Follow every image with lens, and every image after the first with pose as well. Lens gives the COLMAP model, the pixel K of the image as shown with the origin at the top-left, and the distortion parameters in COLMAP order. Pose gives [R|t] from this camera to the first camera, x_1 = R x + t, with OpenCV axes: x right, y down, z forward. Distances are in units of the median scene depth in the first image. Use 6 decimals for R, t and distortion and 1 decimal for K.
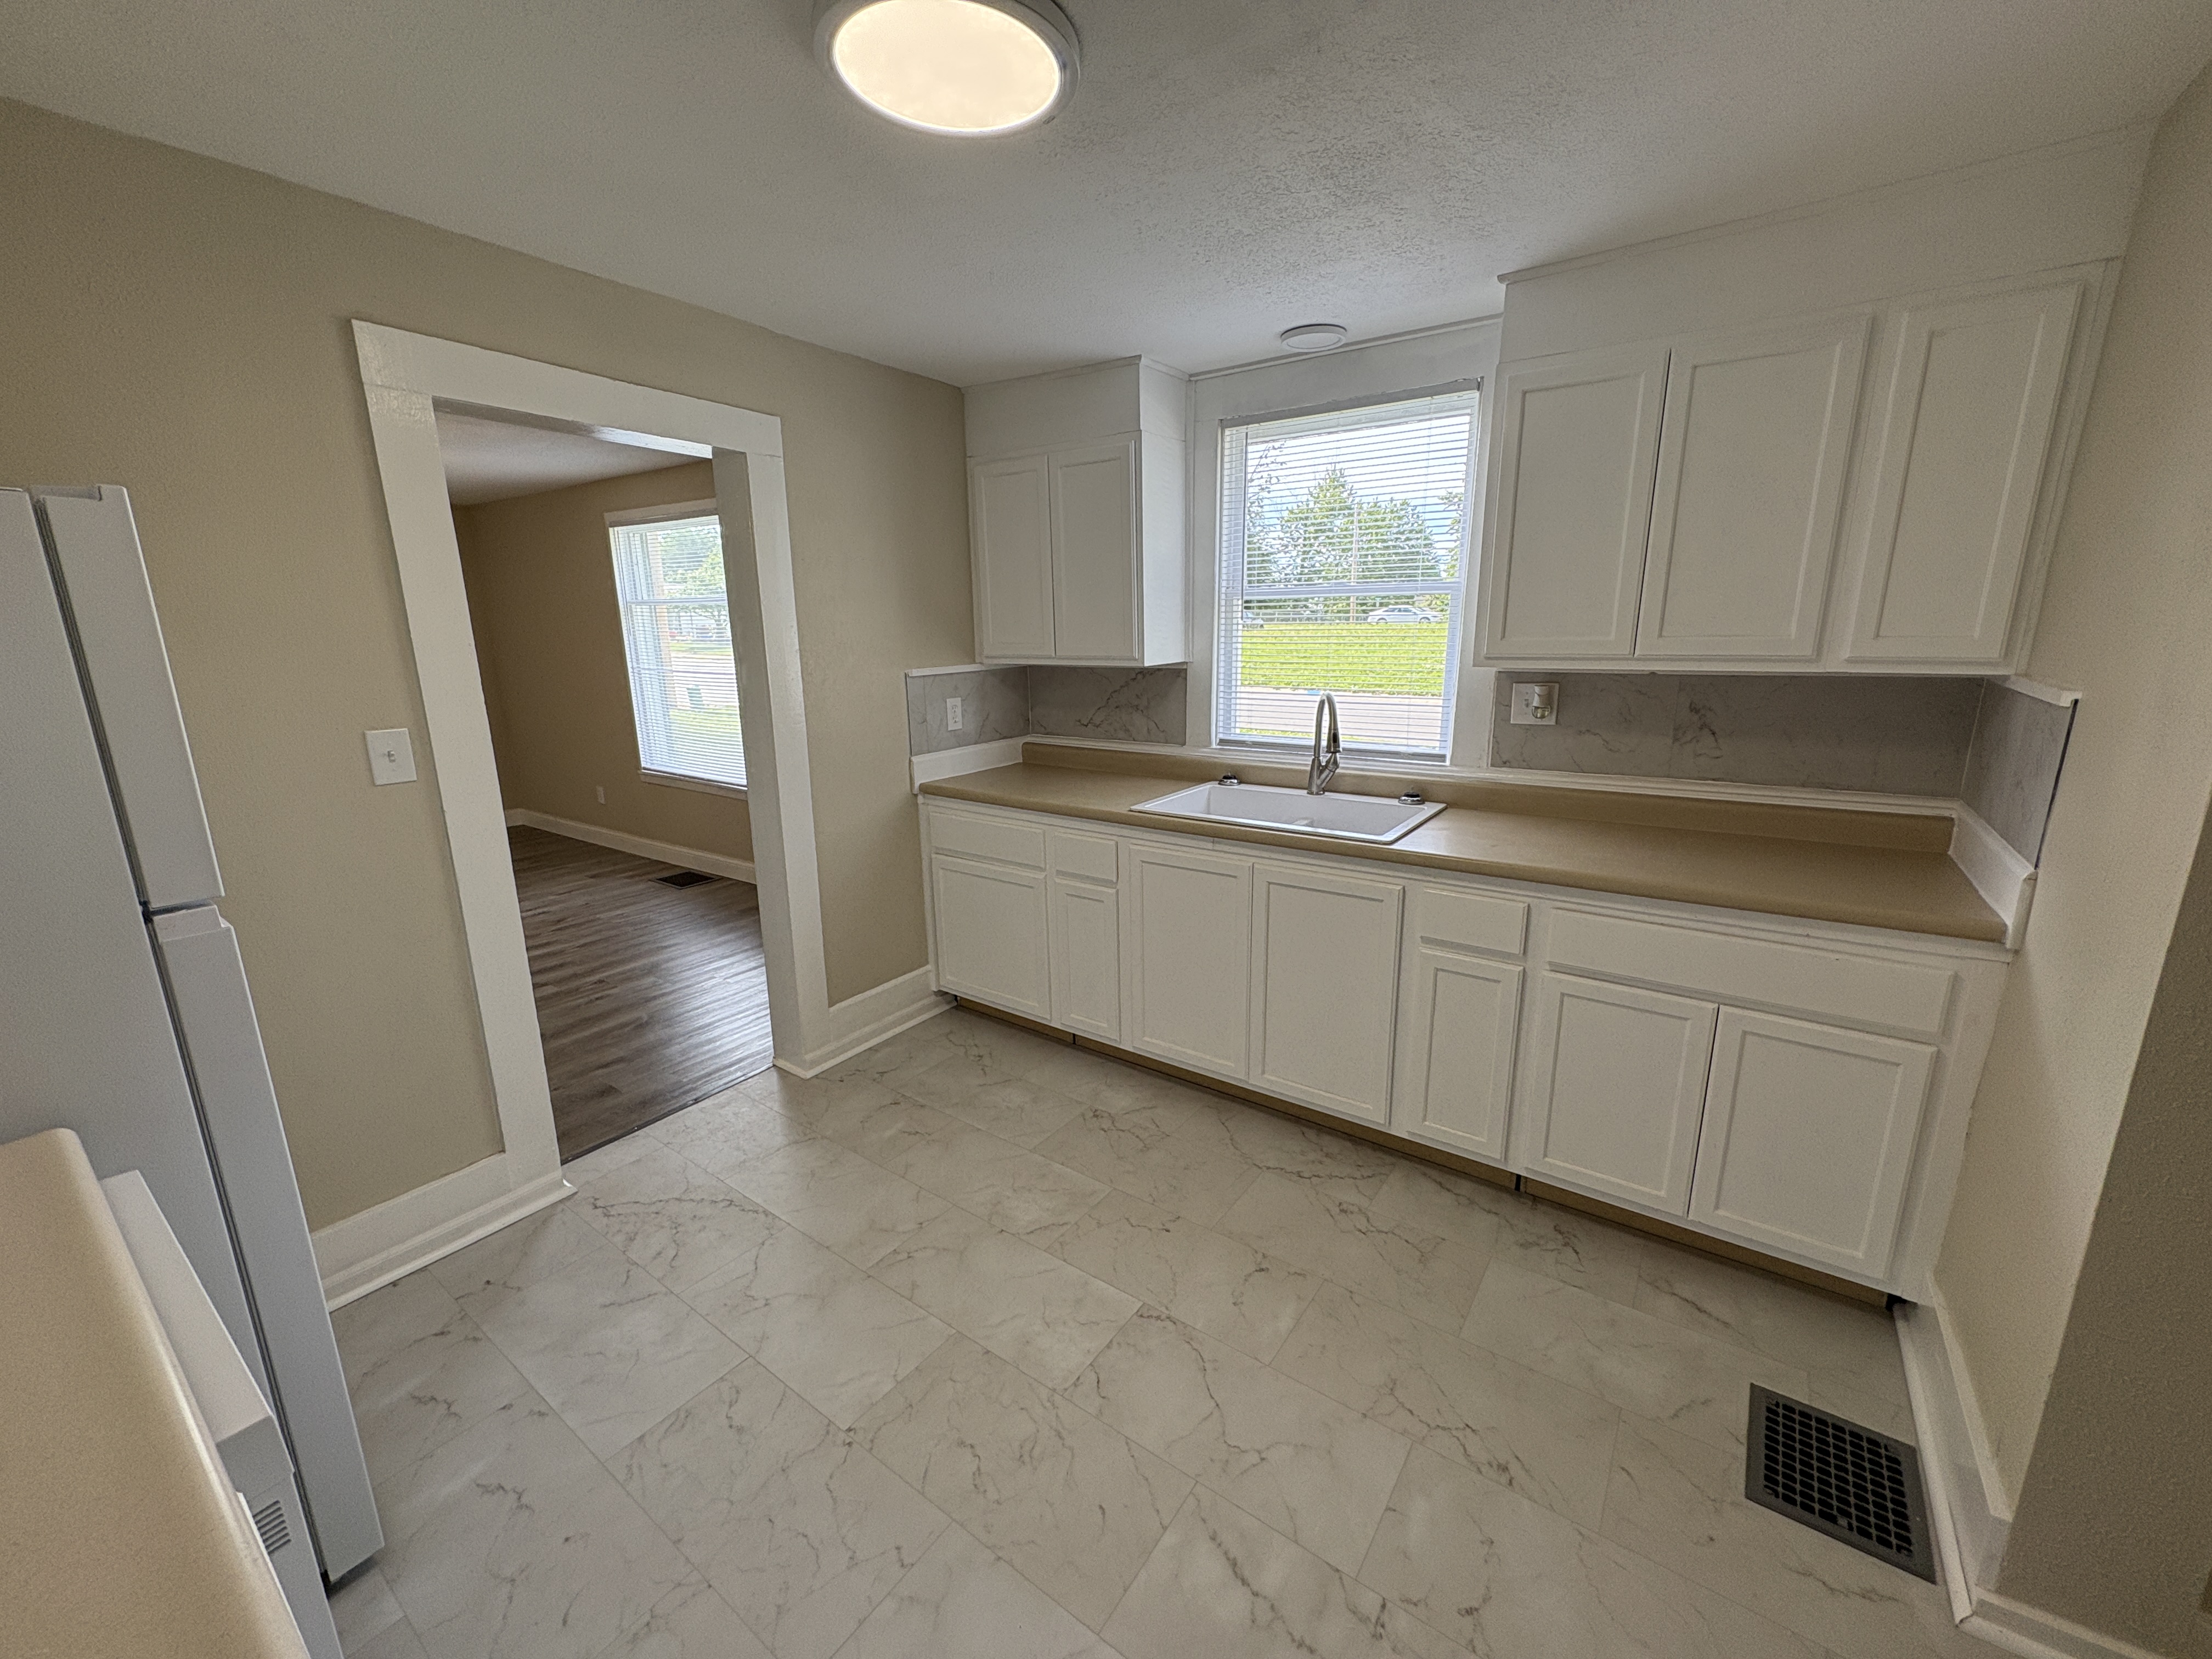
lens RADIAL K [[876.4, 0, 1108.1], [0, 876.4, 825.6], [0, 0, 1]] dist [-0.002254, -0.000116]
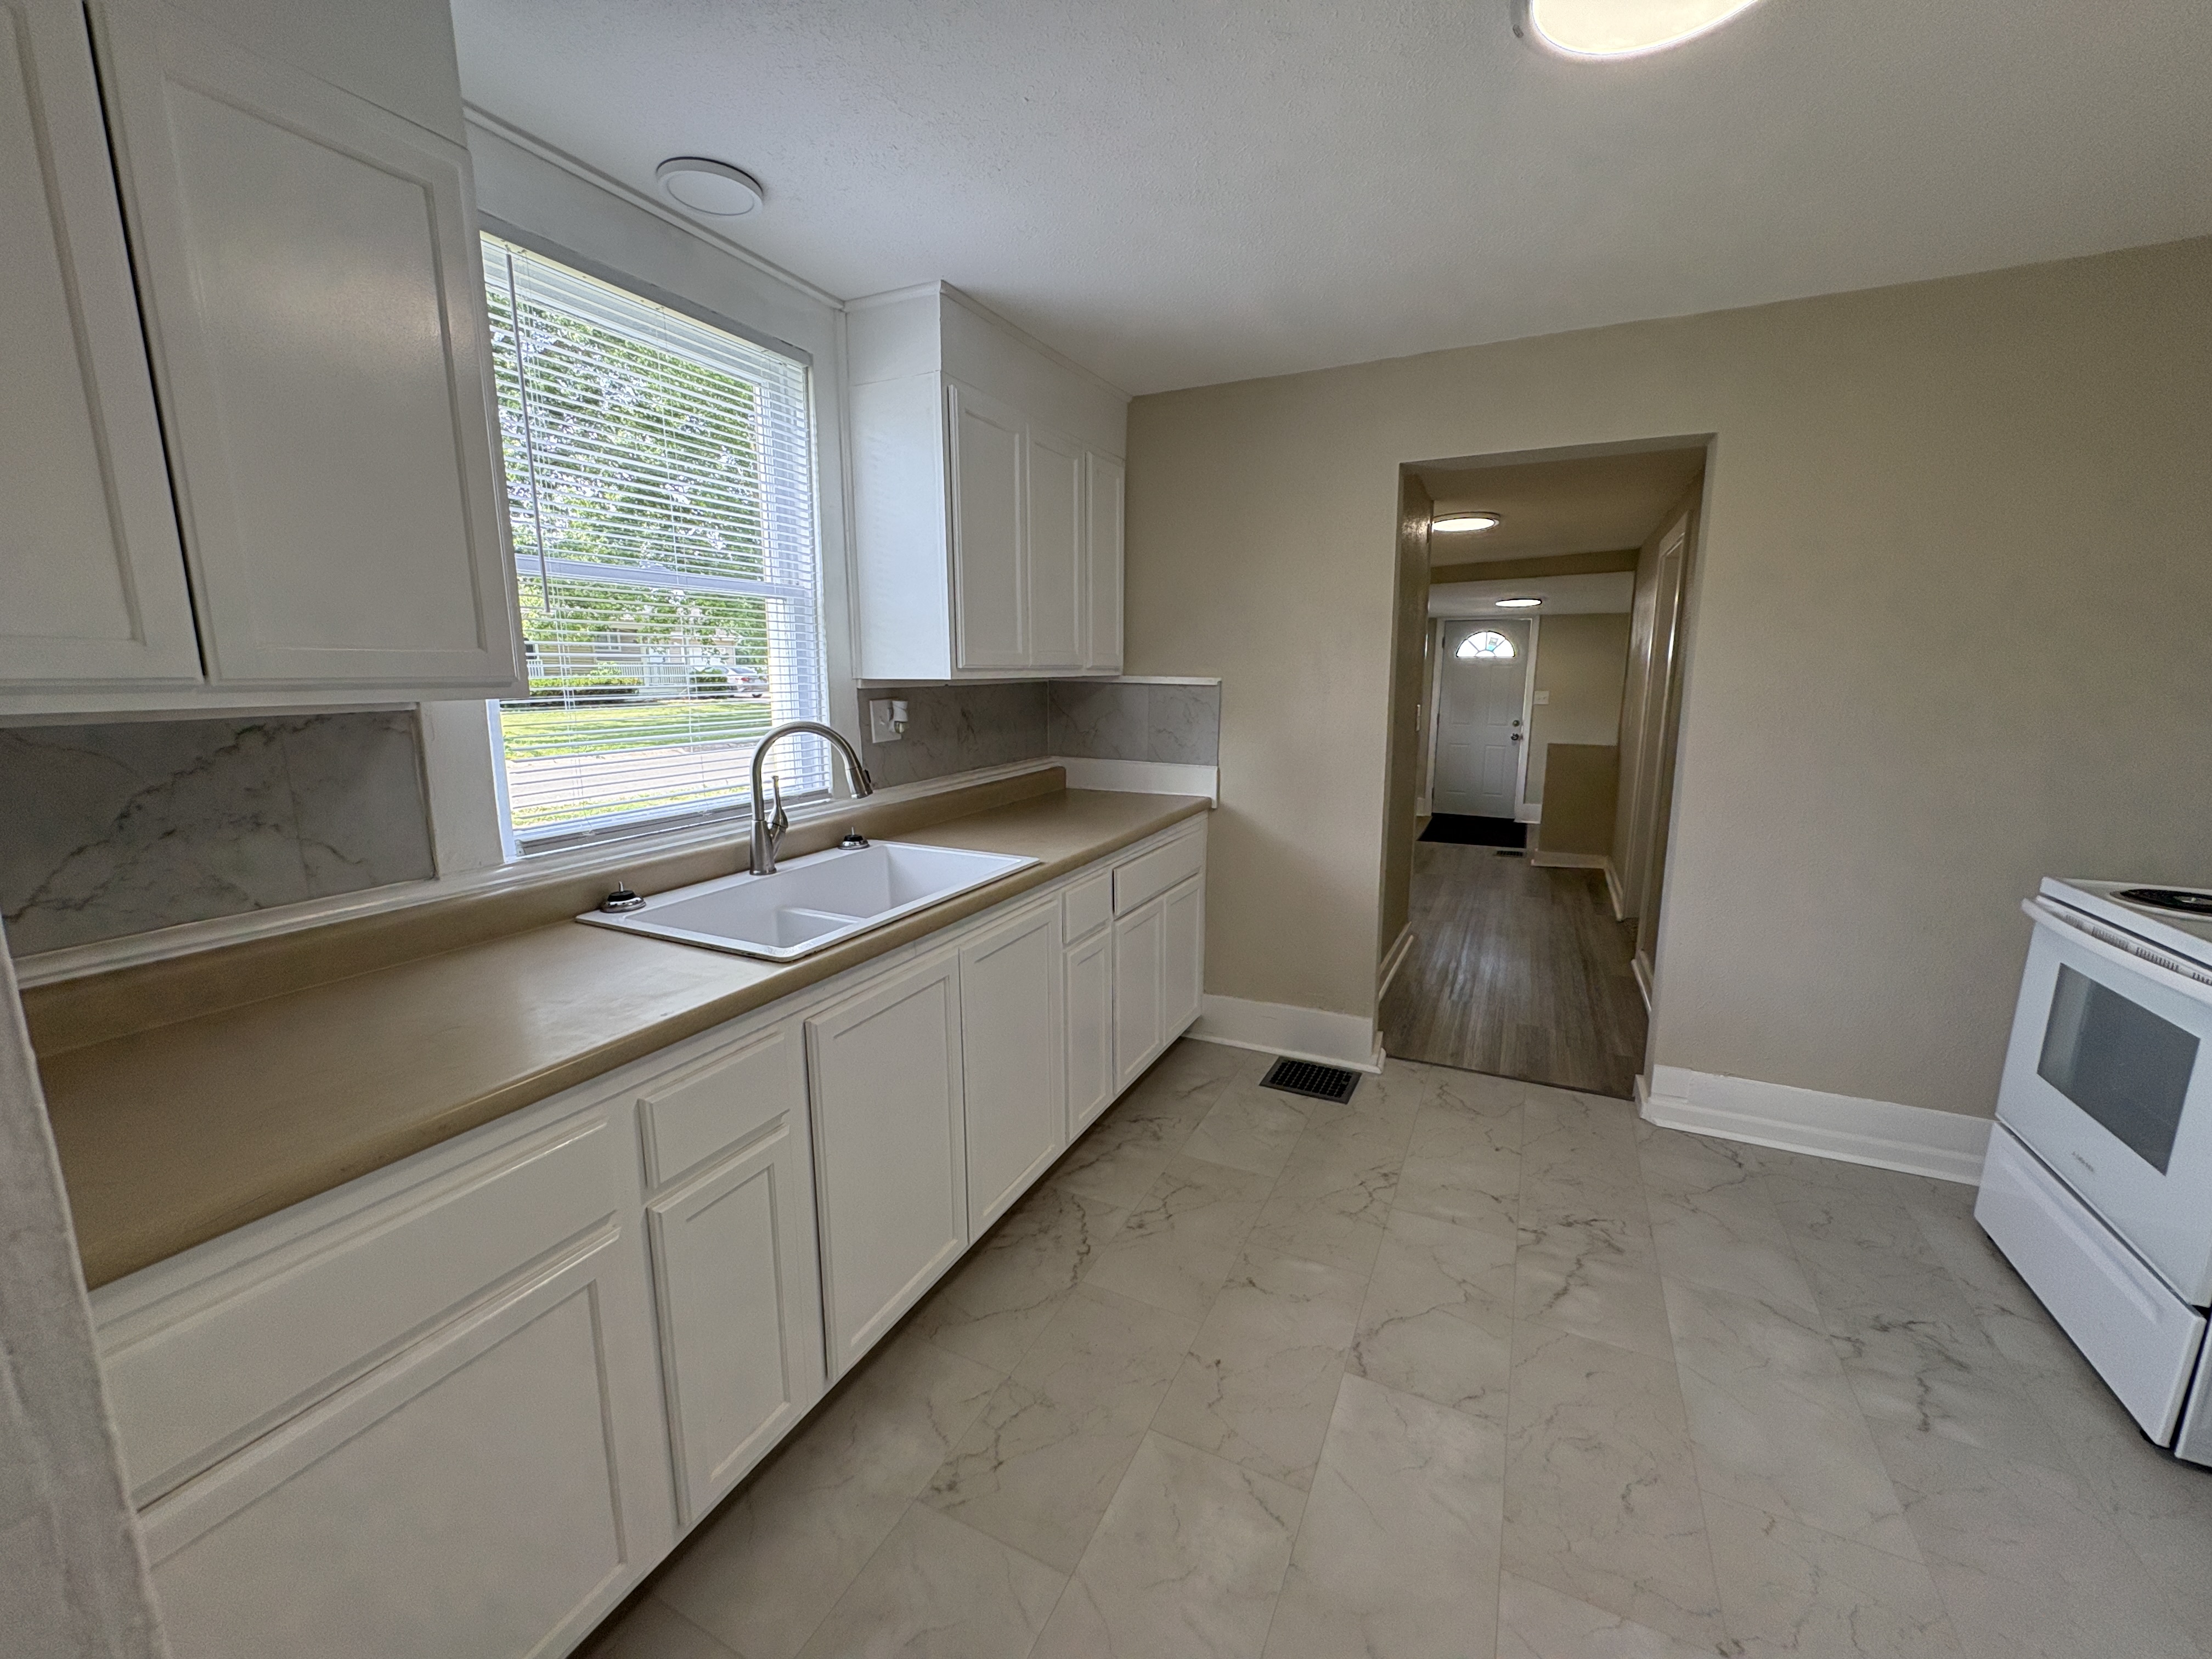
lens RADIAL K [[876.4, 0, 1108.1], [0, 876.4, 825.6], [0, 0, 1]] dist [-0.002254, -0.000116]
pose [[-0.163534, -0.158135, 0.973781, -0.615209], [0.230047, 0.953745, 0.193515, -0.185538], [-0.959341, 0.255662, -0.119592, 1.054813]]
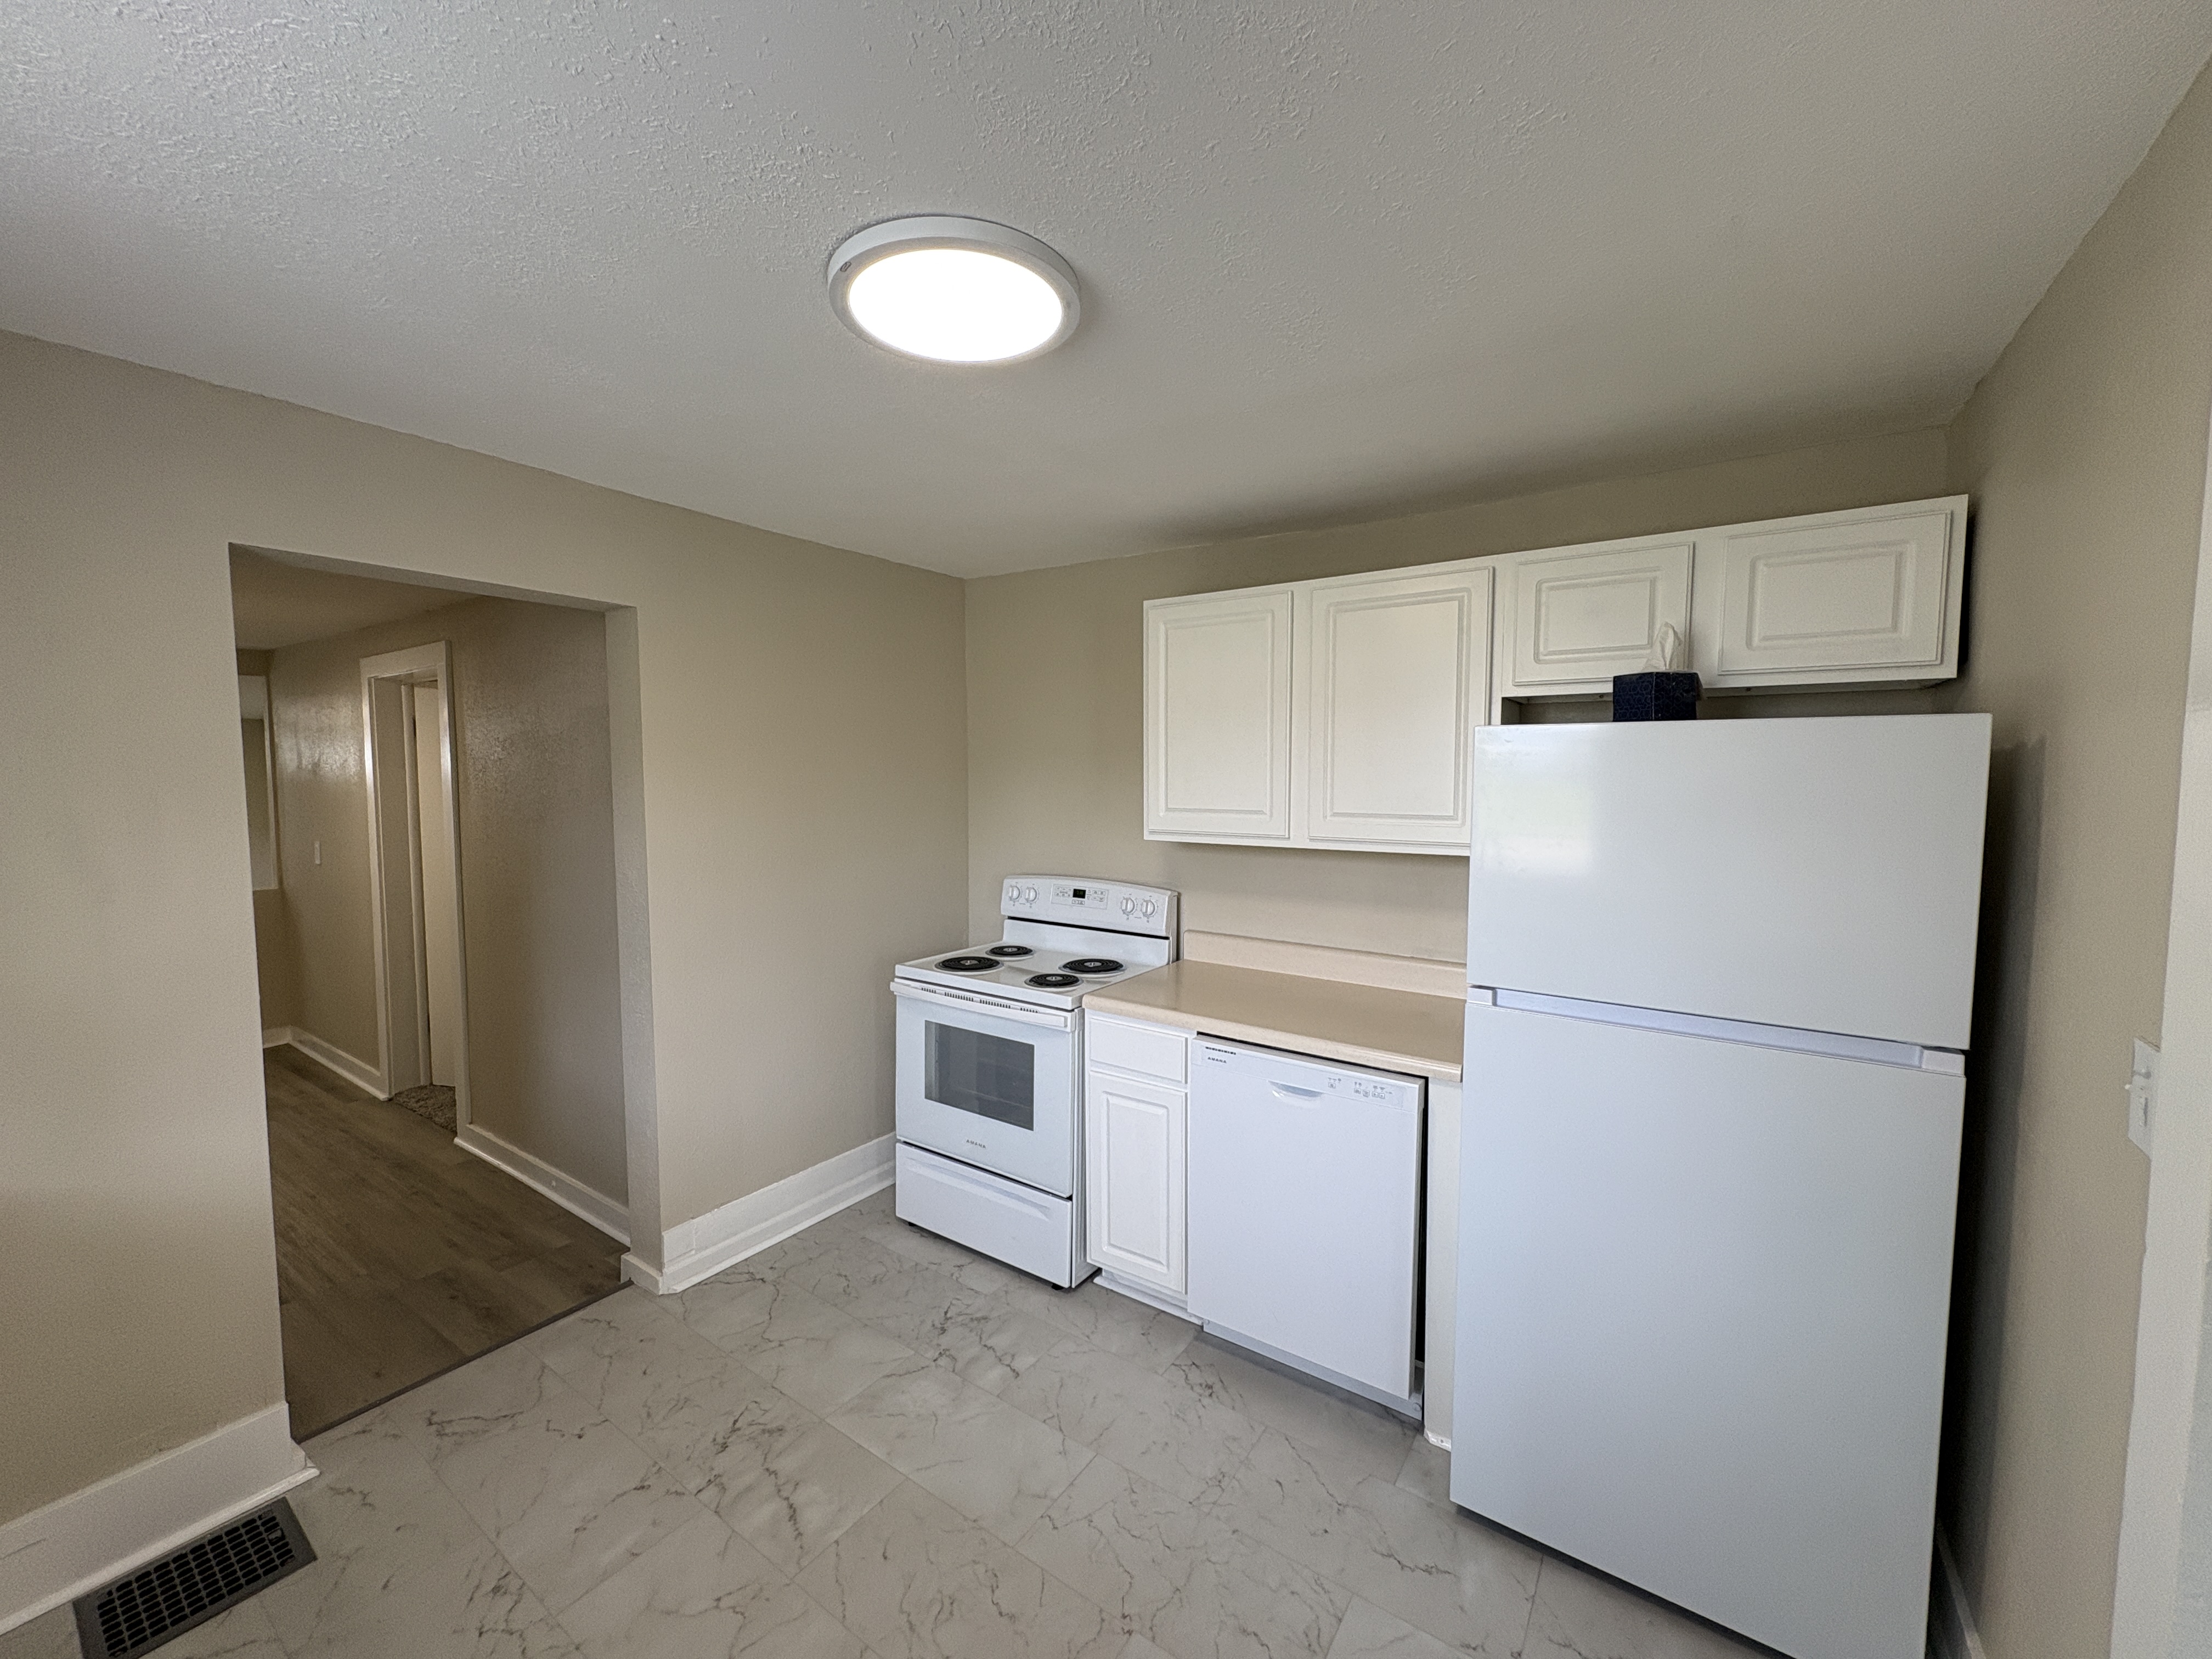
lens RADIAL K [[876.4, 0, 1108.1], [0, 876.4, 825.6], [0, 0, 1]] dist [-0.002254, -0.000116]
pose [[-0.999825, 0.004639, -0.018113, -0.192970], [-0.000891, 0.955815, 0.293967, -0.326011], [0.018677, 0.293931, -0.955644, 1.236829]]
